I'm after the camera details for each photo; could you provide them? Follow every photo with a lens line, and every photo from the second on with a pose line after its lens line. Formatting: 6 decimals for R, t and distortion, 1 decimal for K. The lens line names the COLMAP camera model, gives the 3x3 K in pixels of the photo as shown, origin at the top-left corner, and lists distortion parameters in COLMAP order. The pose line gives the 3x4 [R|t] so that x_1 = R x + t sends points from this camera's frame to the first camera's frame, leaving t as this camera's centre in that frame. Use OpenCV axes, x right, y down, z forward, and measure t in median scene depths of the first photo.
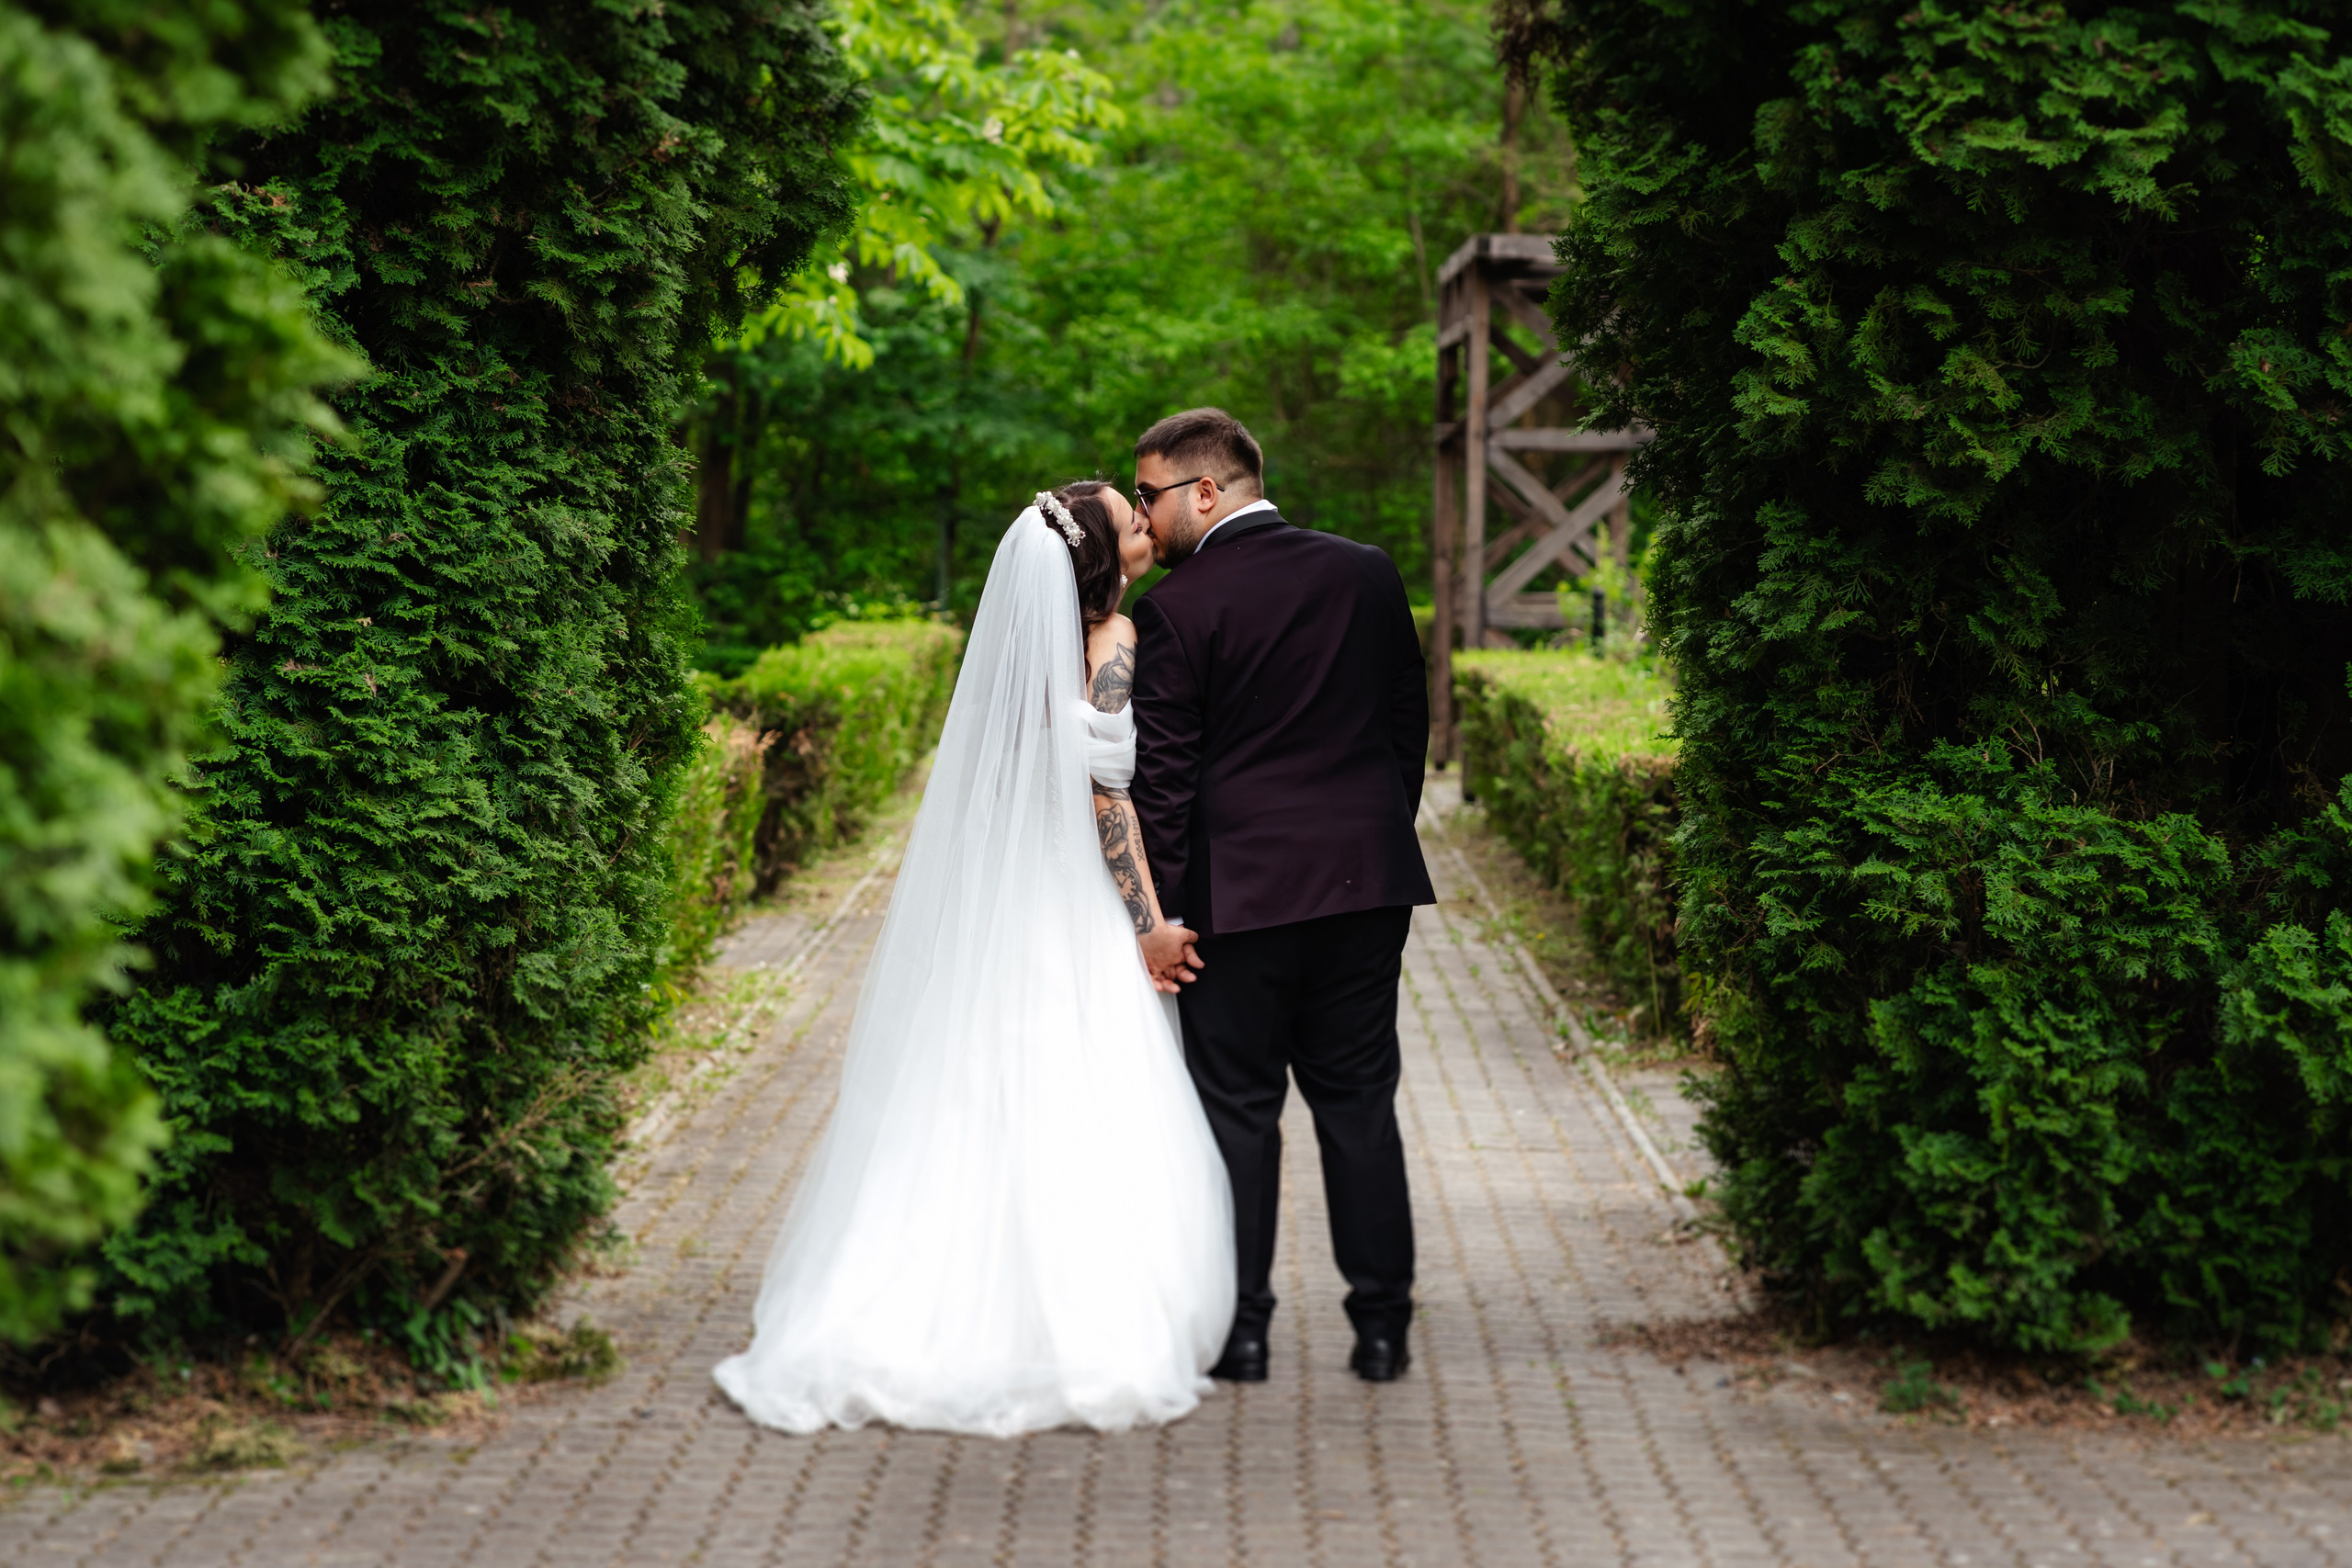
lens RADIAL K [[5191.8, 0, 1170.1], [0, 5191.8, 784.7], [0, 0, 1]] dist [-0.006170, 0.000000]
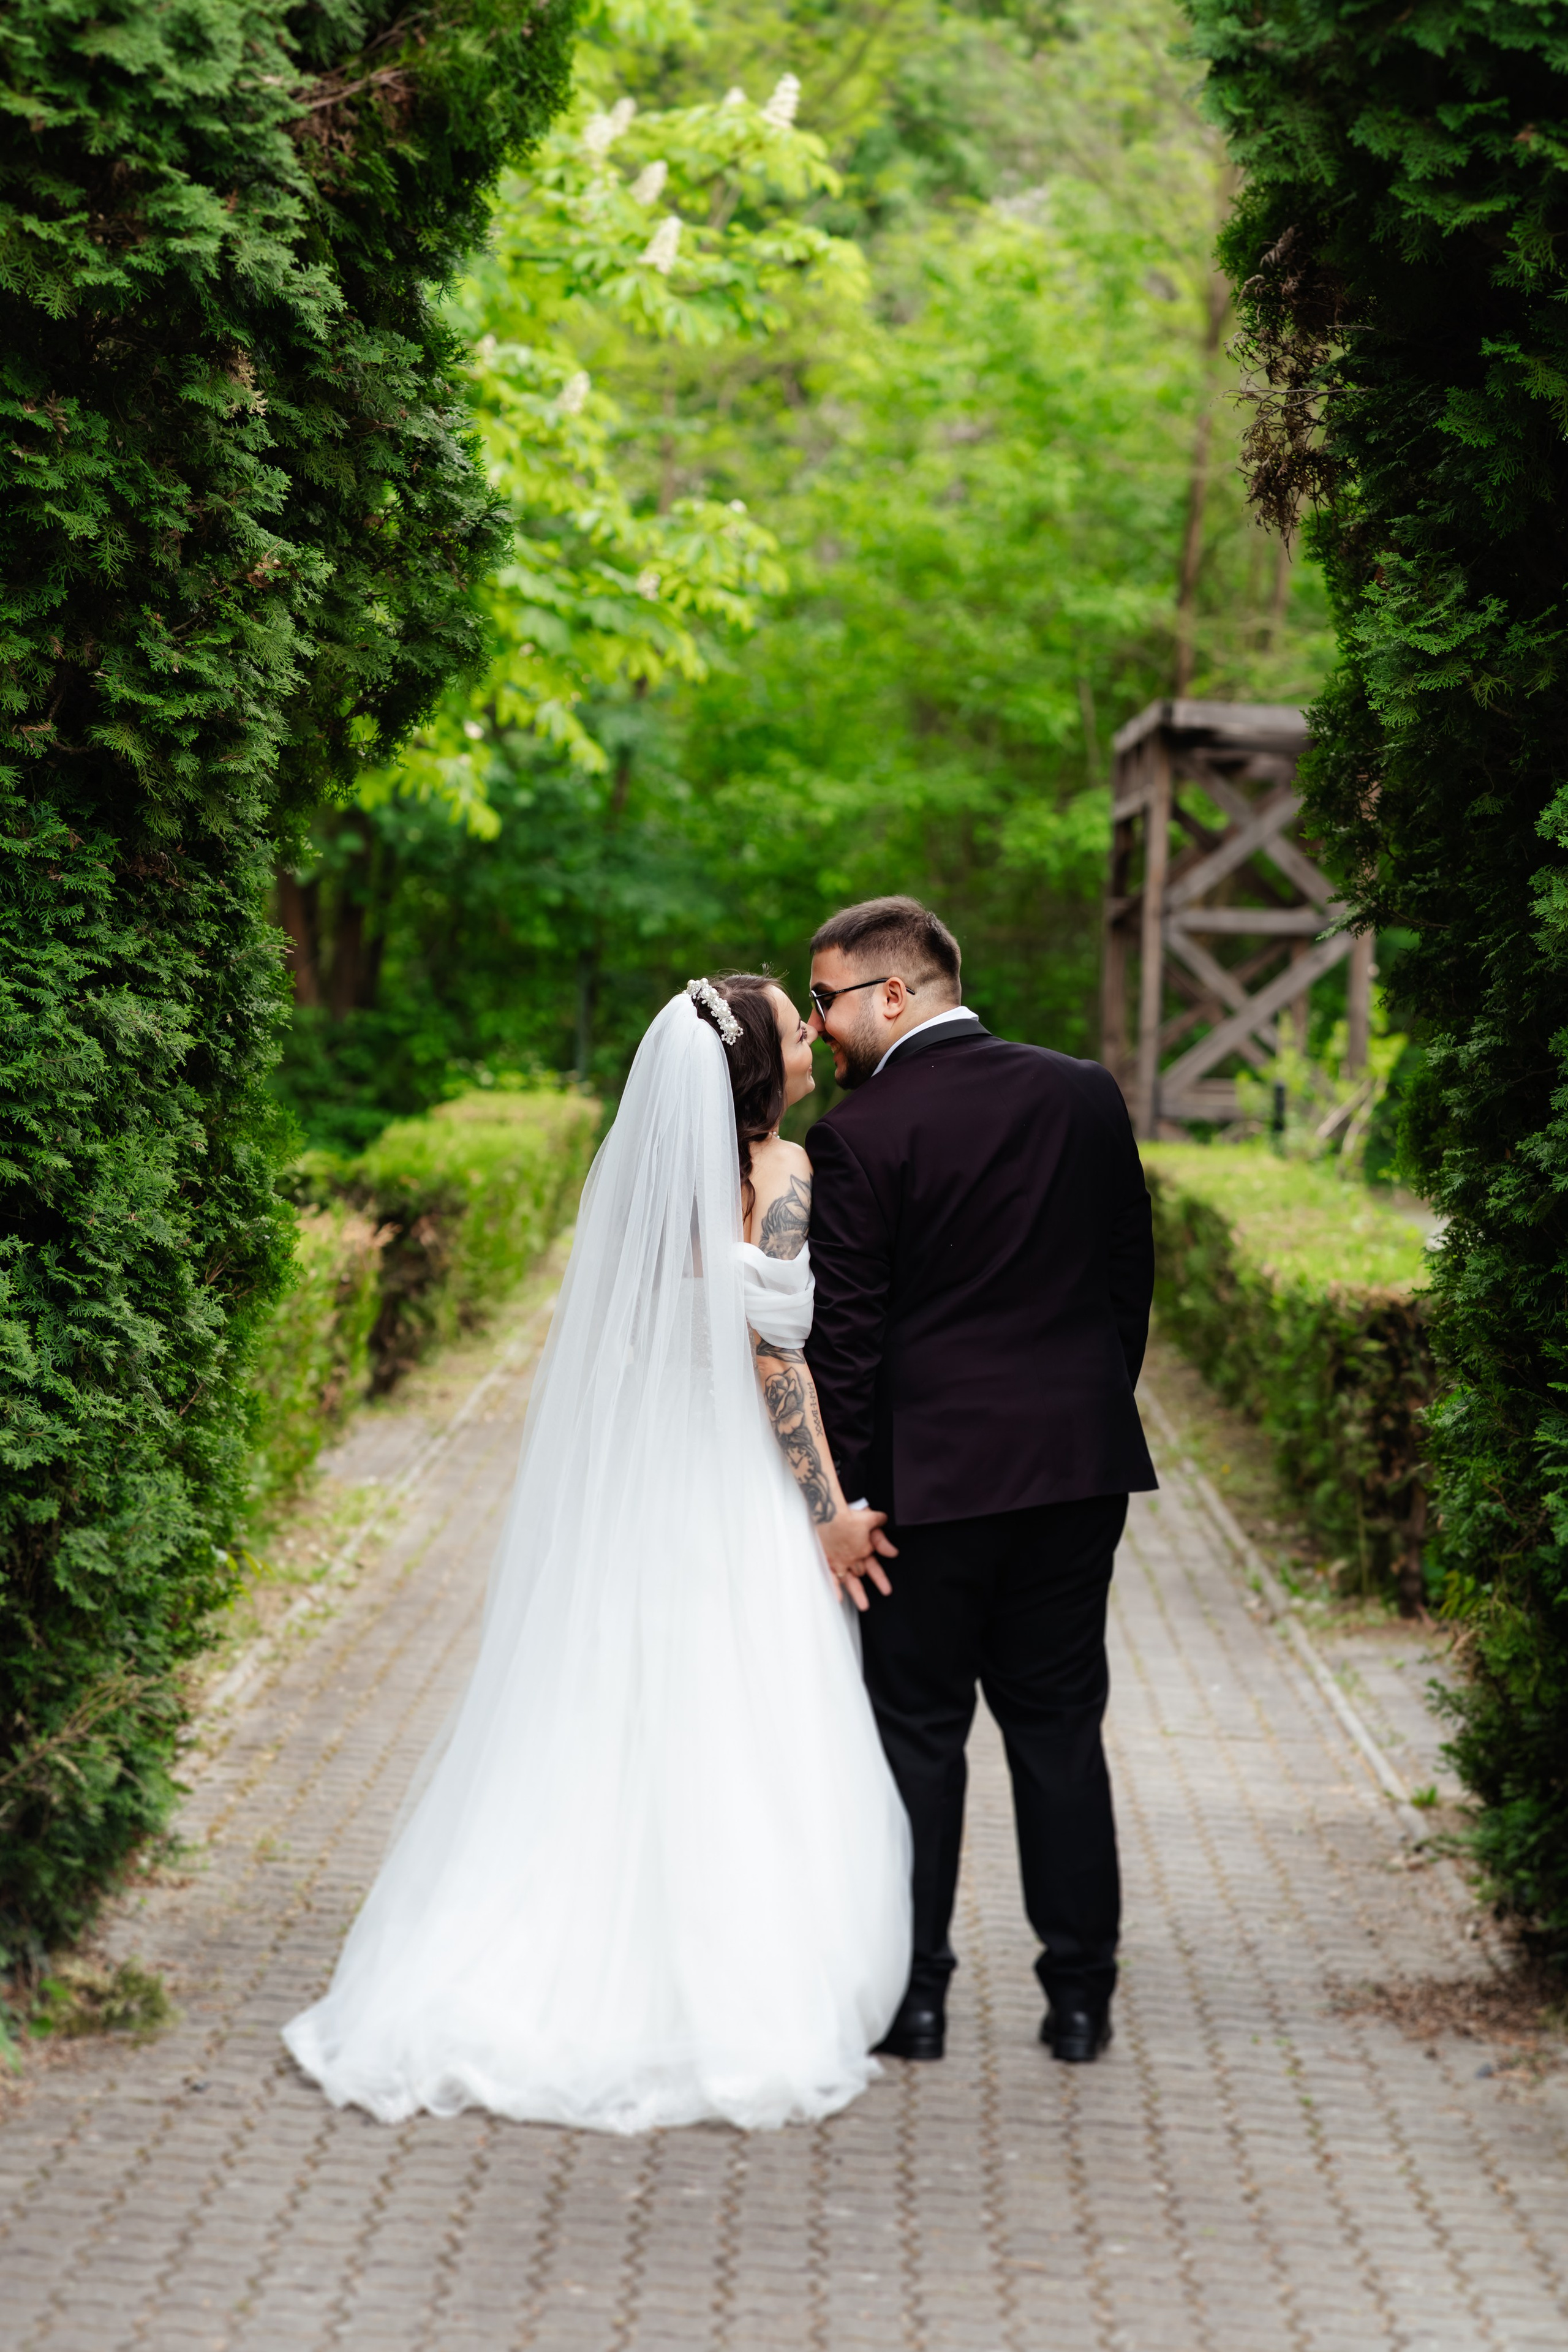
lens RADIAL K [[5192.3, 0, 819.2], [0, 5192.3, 1211.1], [0, 0, 1]] dist [-0.006170, 0.000000]
pose [[0.999670, 0.025534, 0.002728, -0.006993], [-0.025517, 0.999655, -0.006186, -0.016098], [-0.002885, 0.006115, 0.999977, 0.157839]]
